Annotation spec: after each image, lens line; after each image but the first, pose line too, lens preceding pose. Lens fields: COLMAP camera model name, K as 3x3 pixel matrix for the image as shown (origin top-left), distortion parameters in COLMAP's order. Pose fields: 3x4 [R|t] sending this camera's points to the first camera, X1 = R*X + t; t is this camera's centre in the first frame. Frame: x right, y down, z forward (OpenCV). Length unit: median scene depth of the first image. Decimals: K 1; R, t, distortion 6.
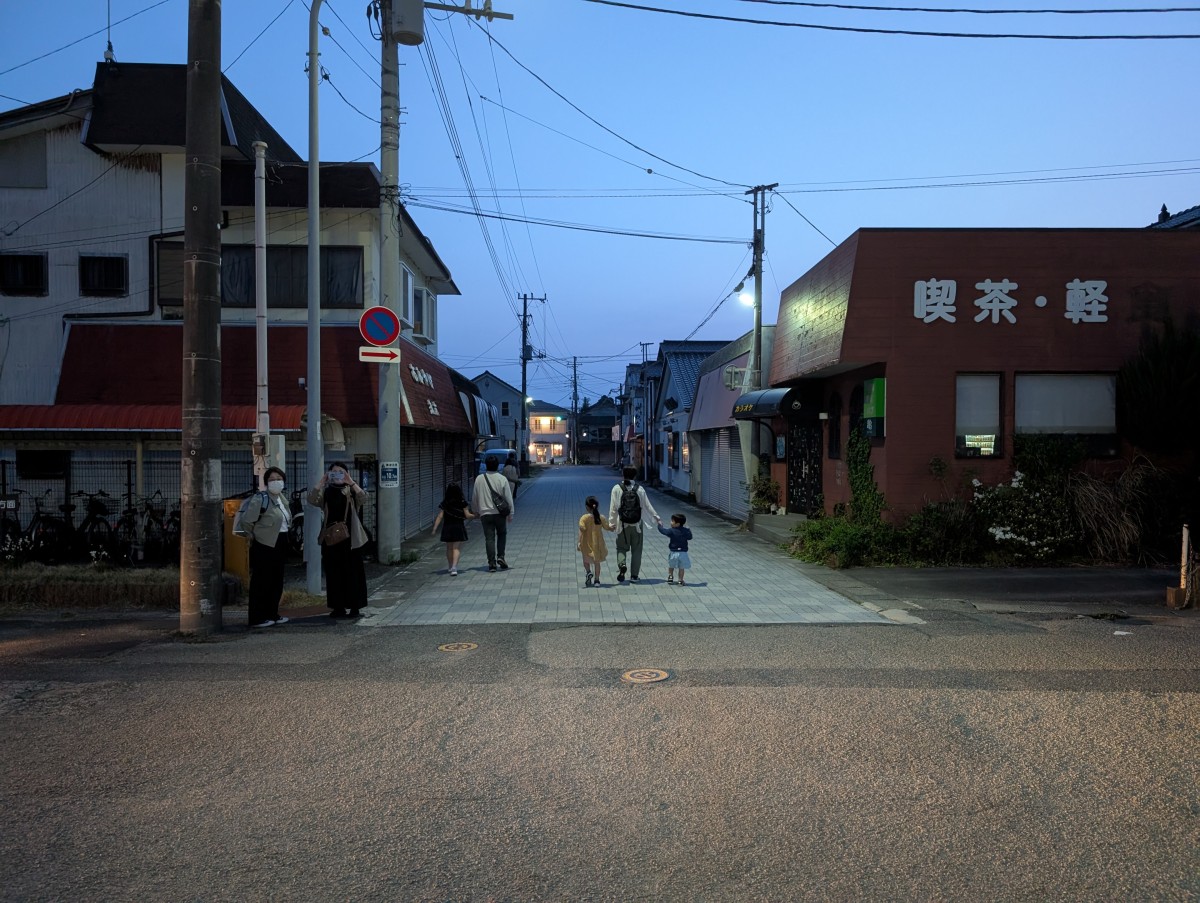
lens RADIAL K [[862.6, 0, 600.0], [0, 862.6, 451.5], [0, 0, 1]] dist [0.072103, -0.082942]
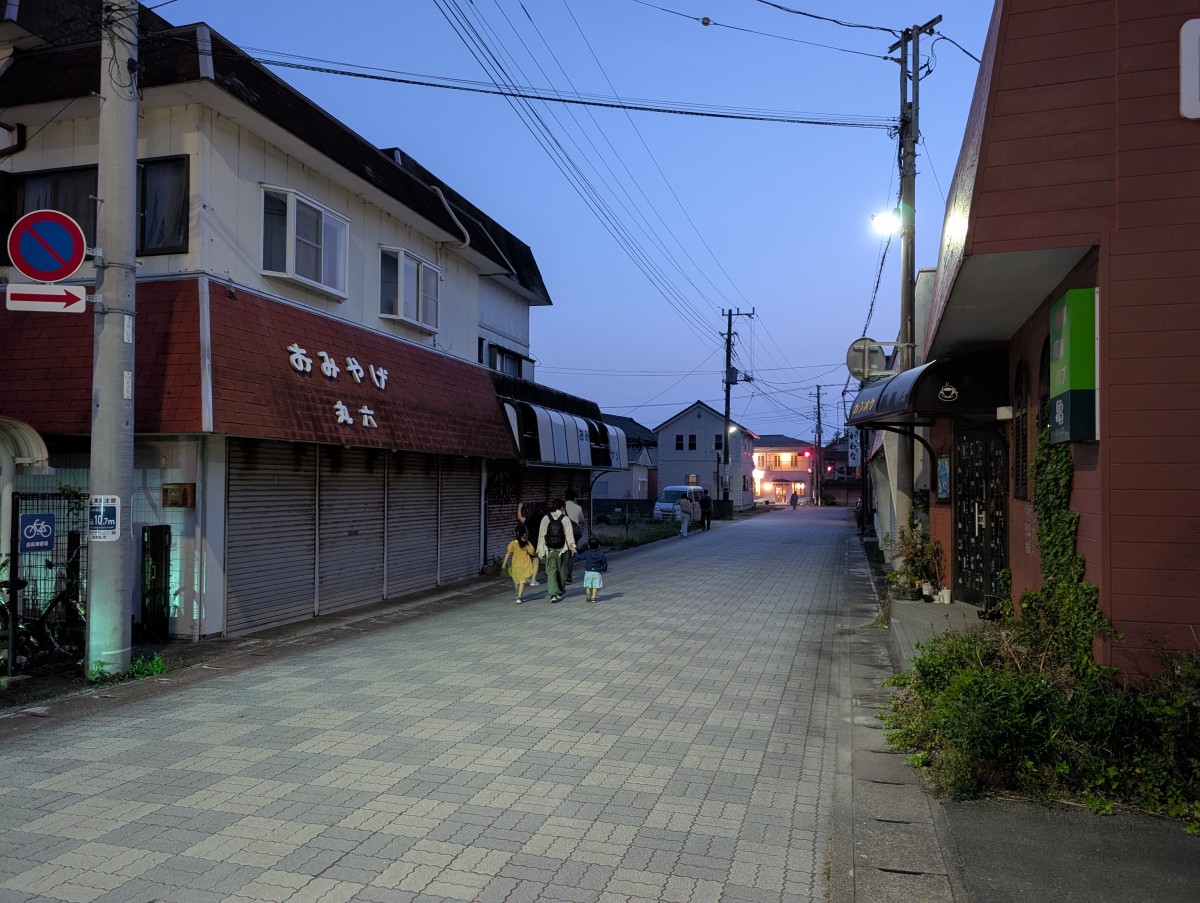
lens RADIAL K [[862.6, 0, 600.0], [0, 862.6, 451.5], [0, 0, 1]] dist [0.072103, -0.082942]
pose [[0.952015, -0.005909, -0.305994, 0.164873], [-0.008032, 0.998987, -0.044279, 0.004339], [0.305945, 0.044612, 0.951003, 0.394550]]
